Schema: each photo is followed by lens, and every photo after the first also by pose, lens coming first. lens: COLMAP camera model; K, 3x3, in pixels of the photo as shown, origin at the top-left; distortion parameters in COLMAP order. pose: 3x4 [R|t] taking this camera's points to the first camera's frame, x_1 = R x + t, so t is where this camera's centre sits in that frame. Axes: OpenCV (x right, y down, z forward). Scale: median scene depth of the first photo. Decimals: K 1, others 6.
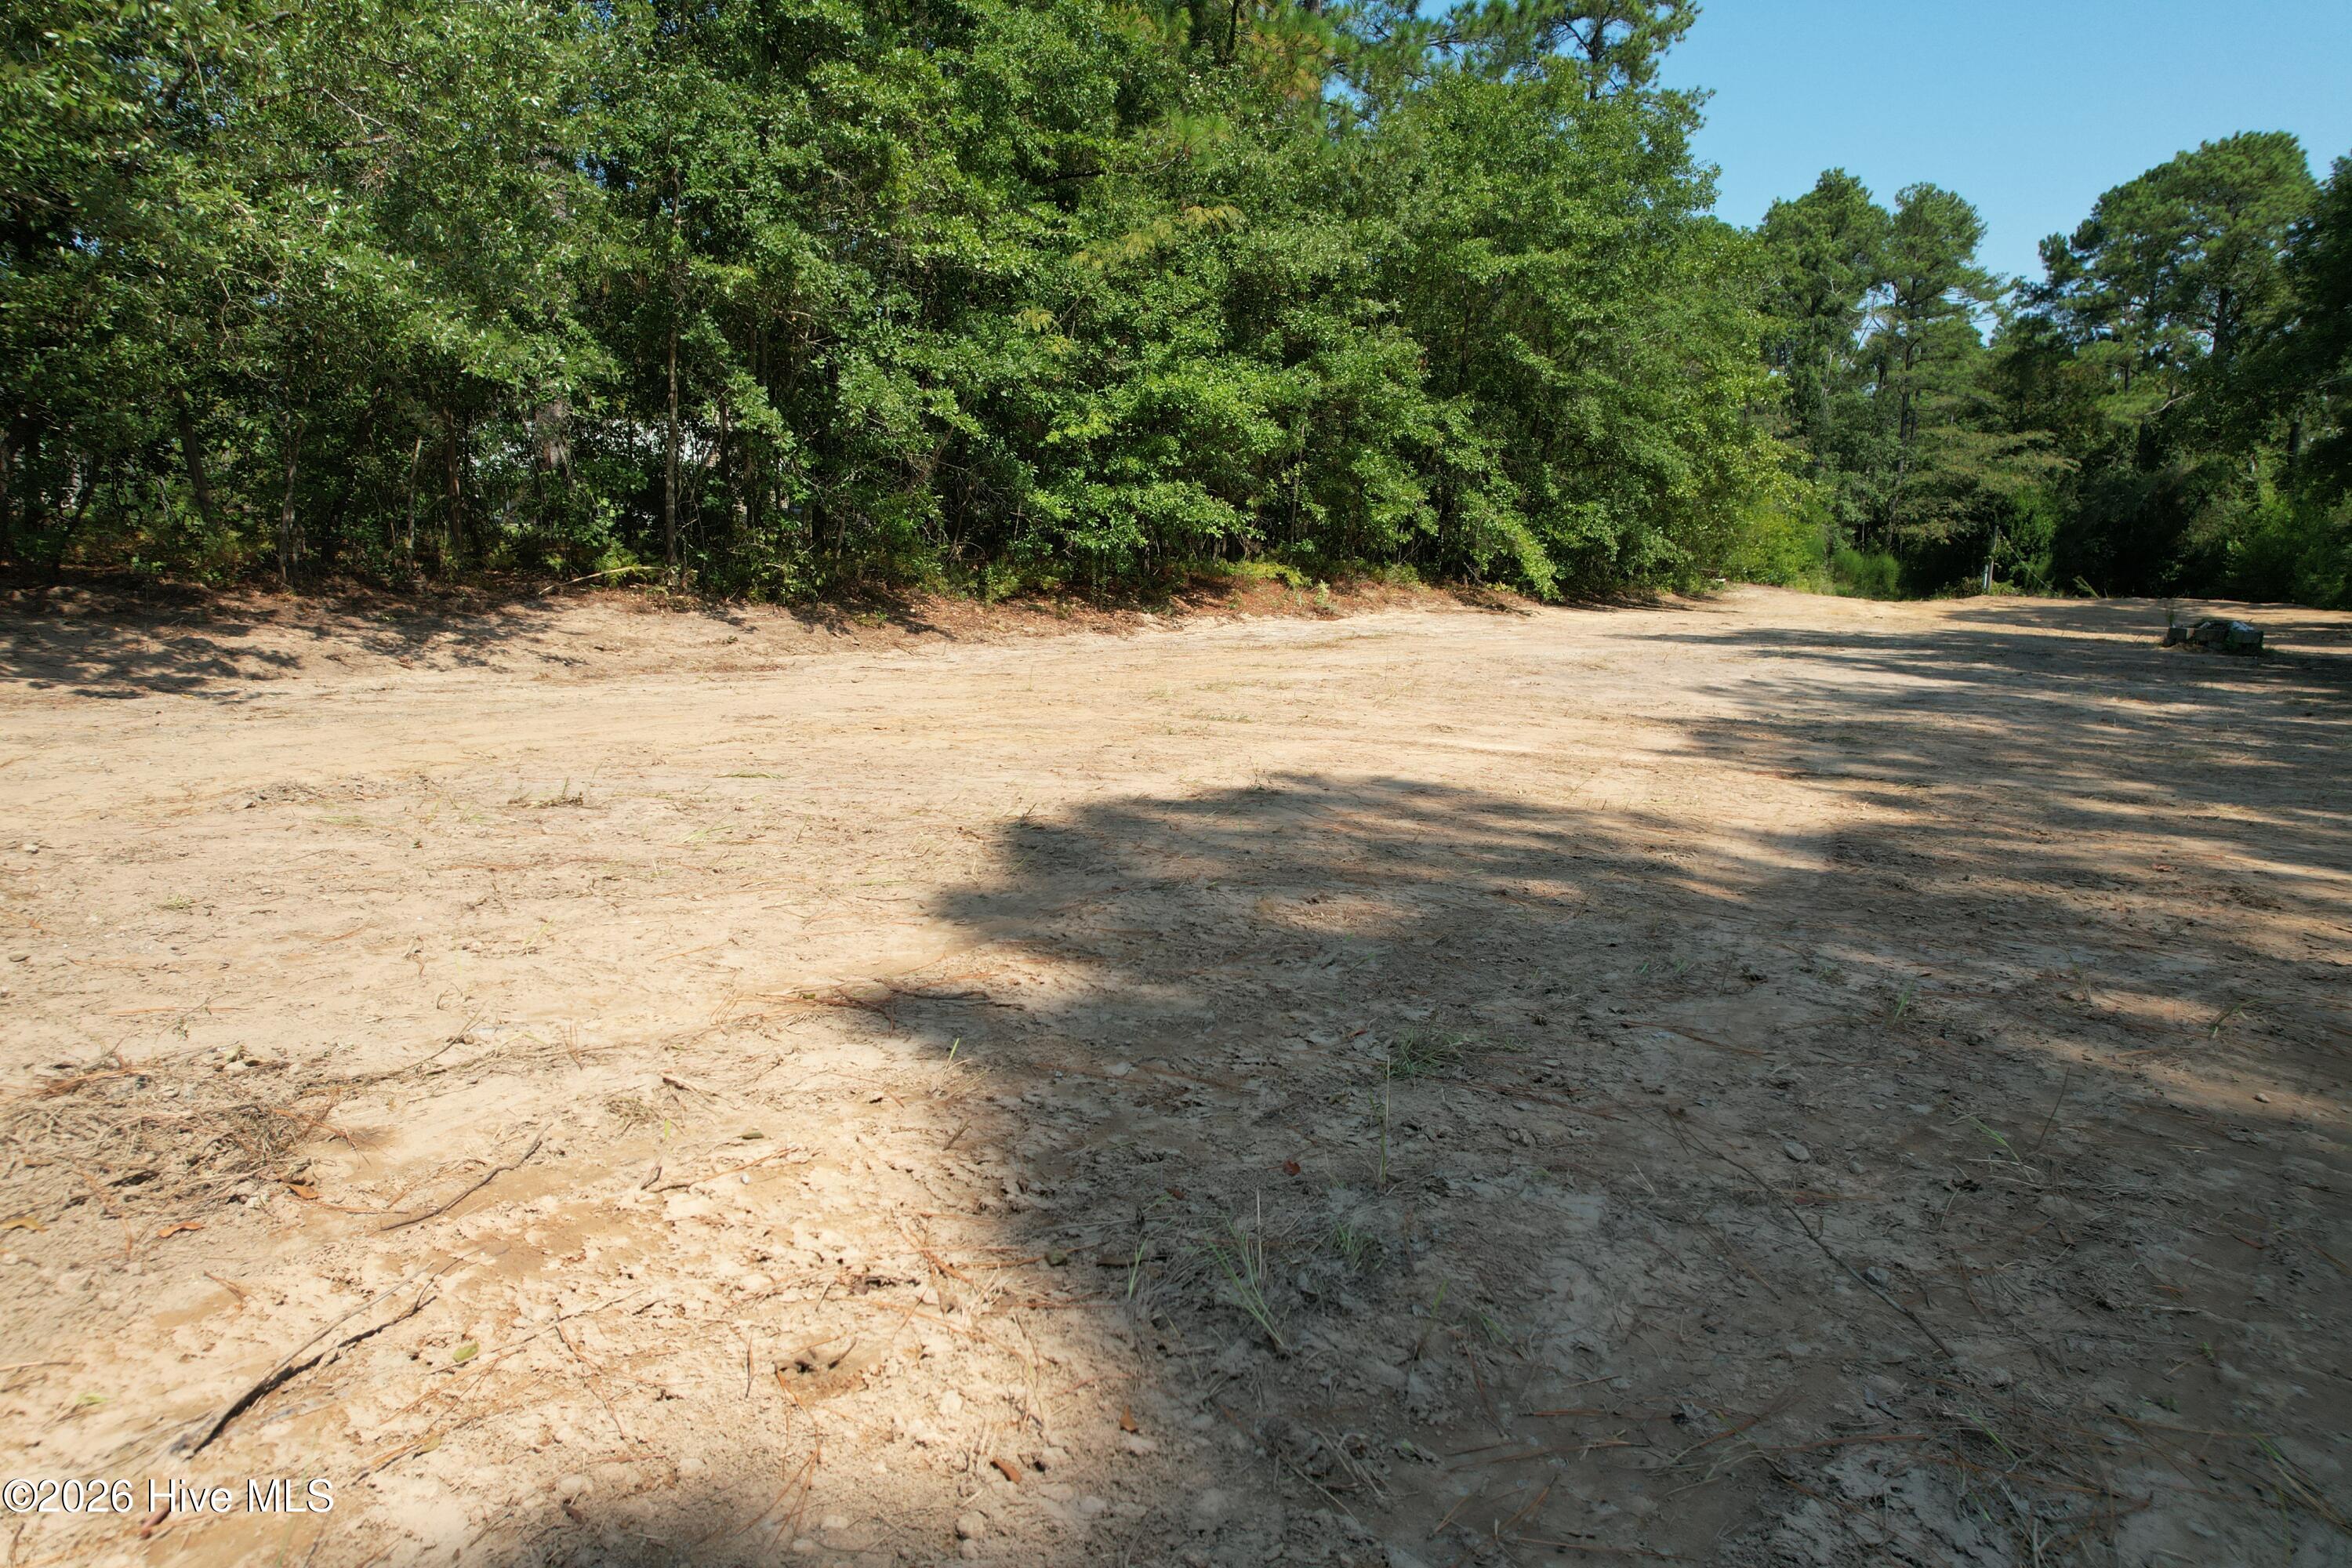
lens RADIAL K [[1503.1, 0, 1176.0], [0, 1503.1, 784.0], [0, 0, 1]] dist [-0.004282, -0.001970]
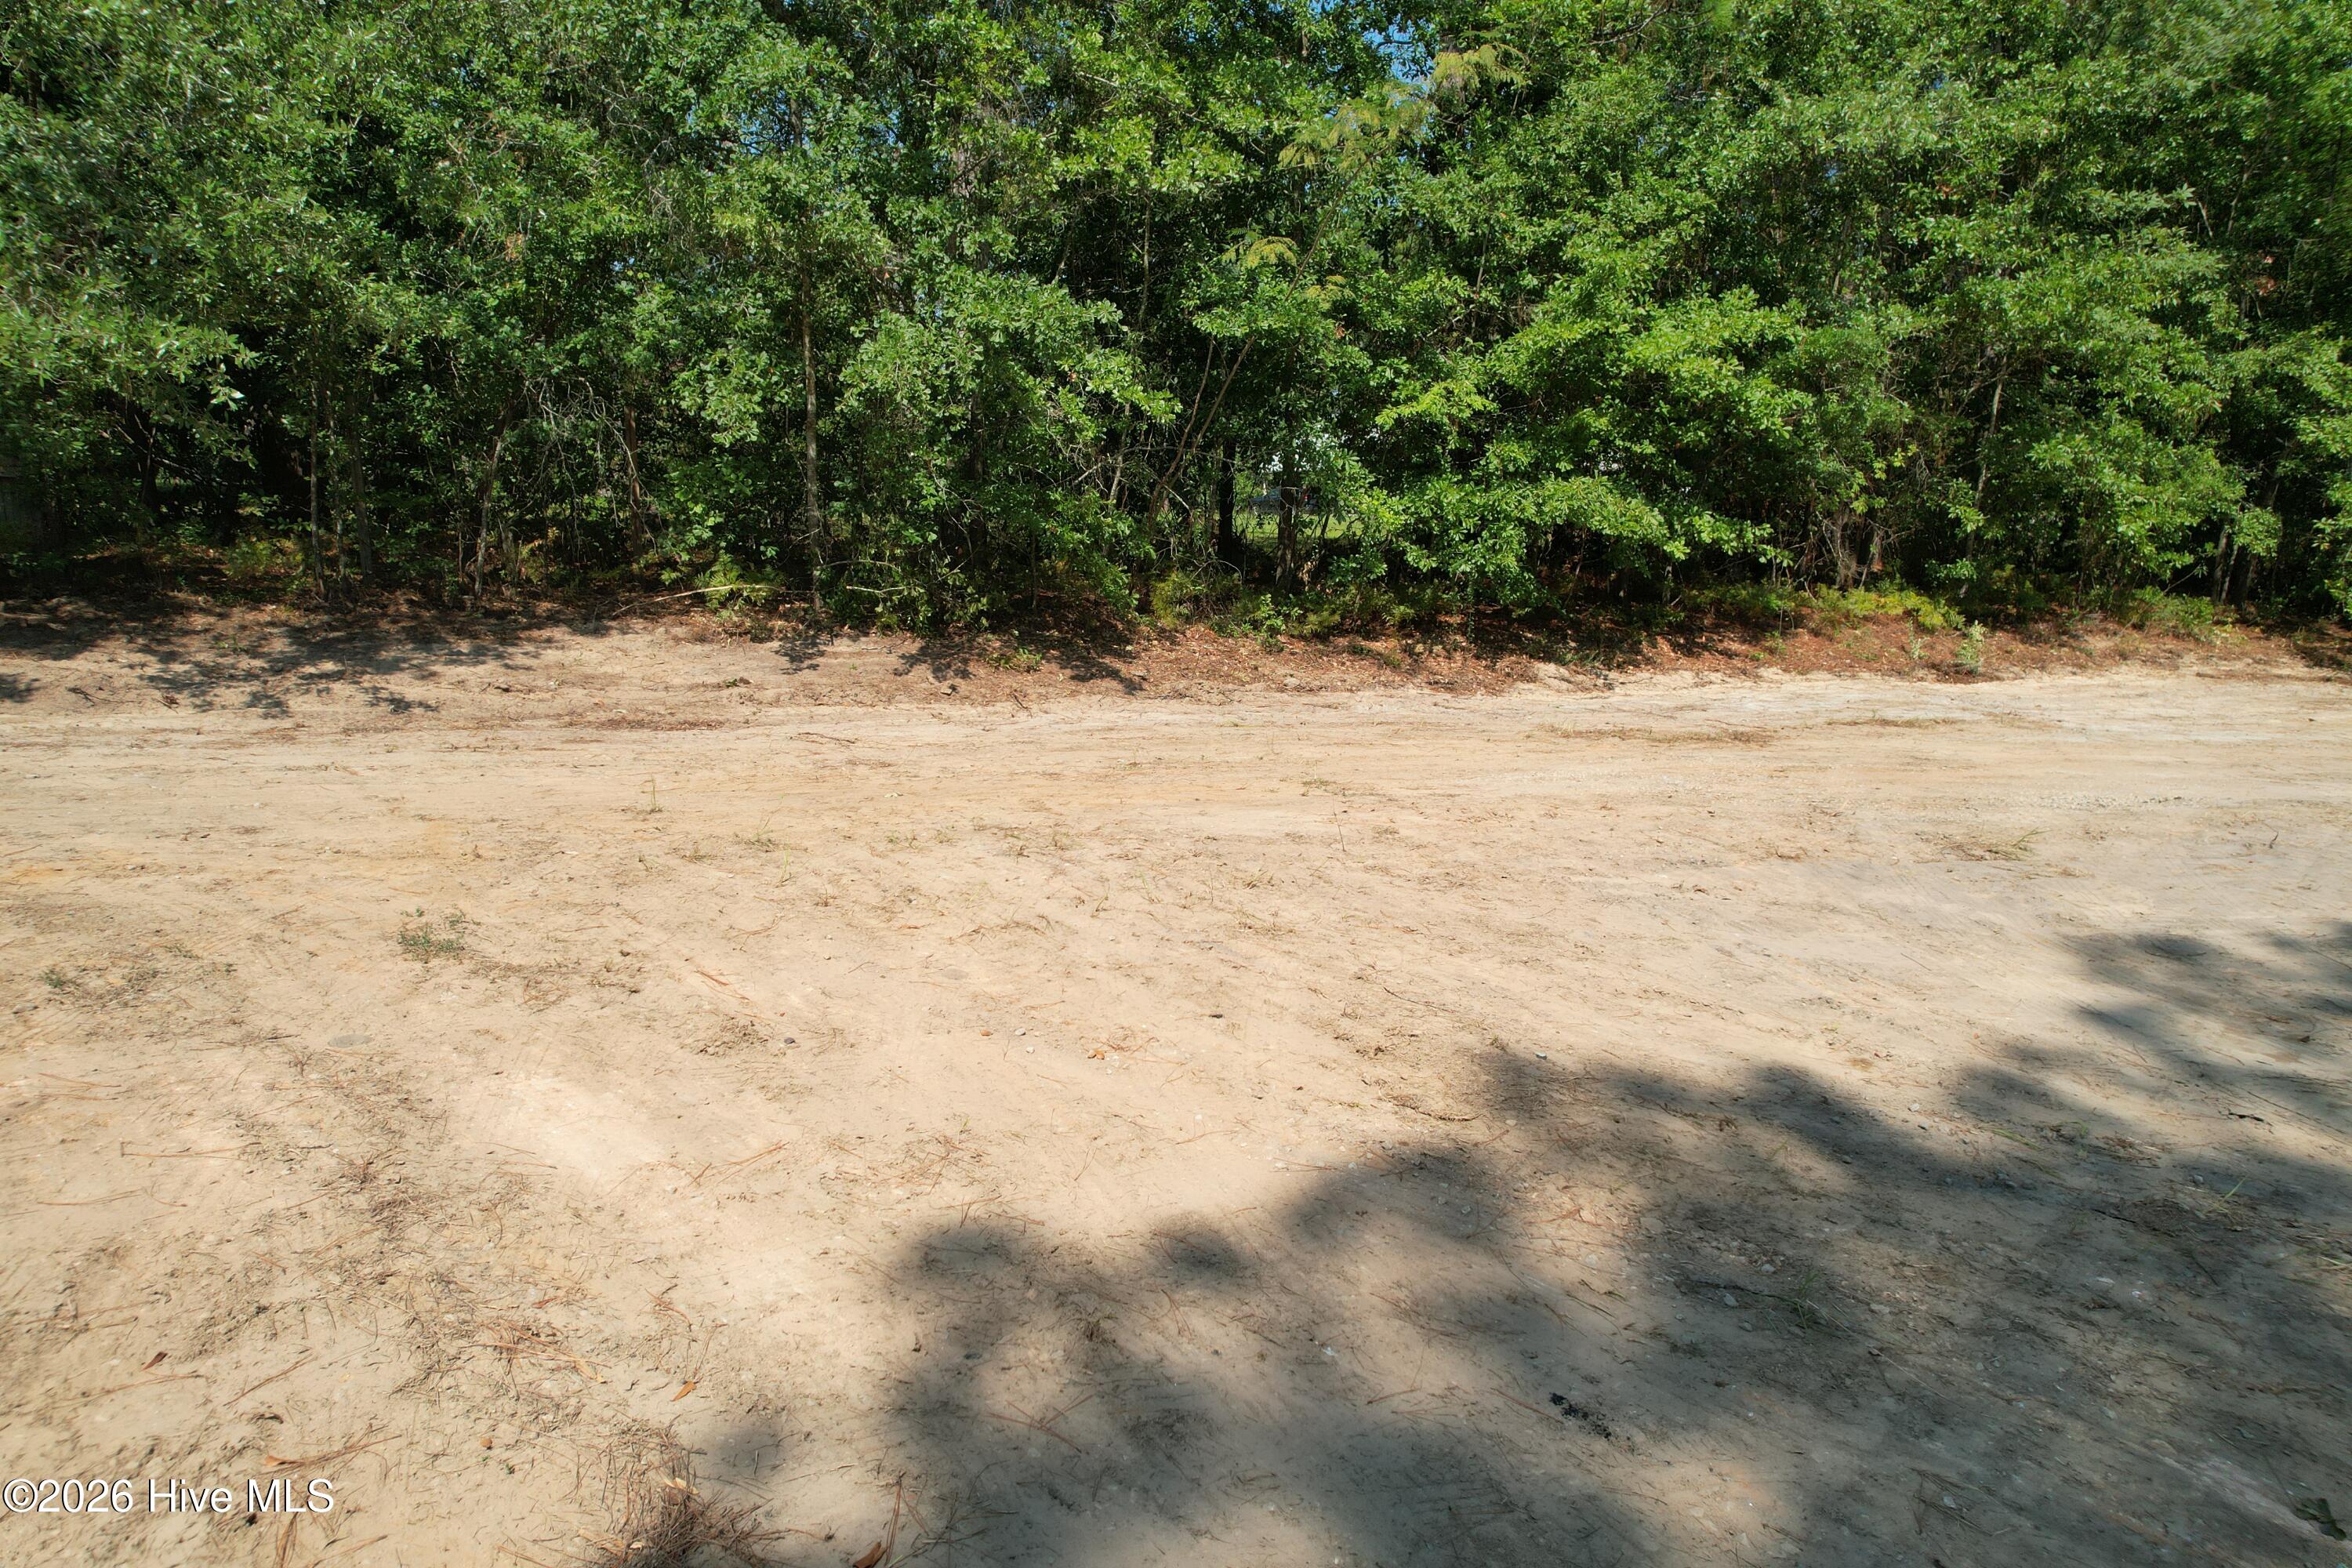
lens RADIAL K [[1503.1, 0, 1176.0], [0, 1503.1, 784.0], [0, 0, 1]] dist [-0.004282, -0.001970]
pose [[0.820347, 0.103431, -0.562435, 0.239683], [-0.102235, 0.994189, 0.033713, -0.063725], [0.562653, 0.029844, 0.826154, 0.322589]]
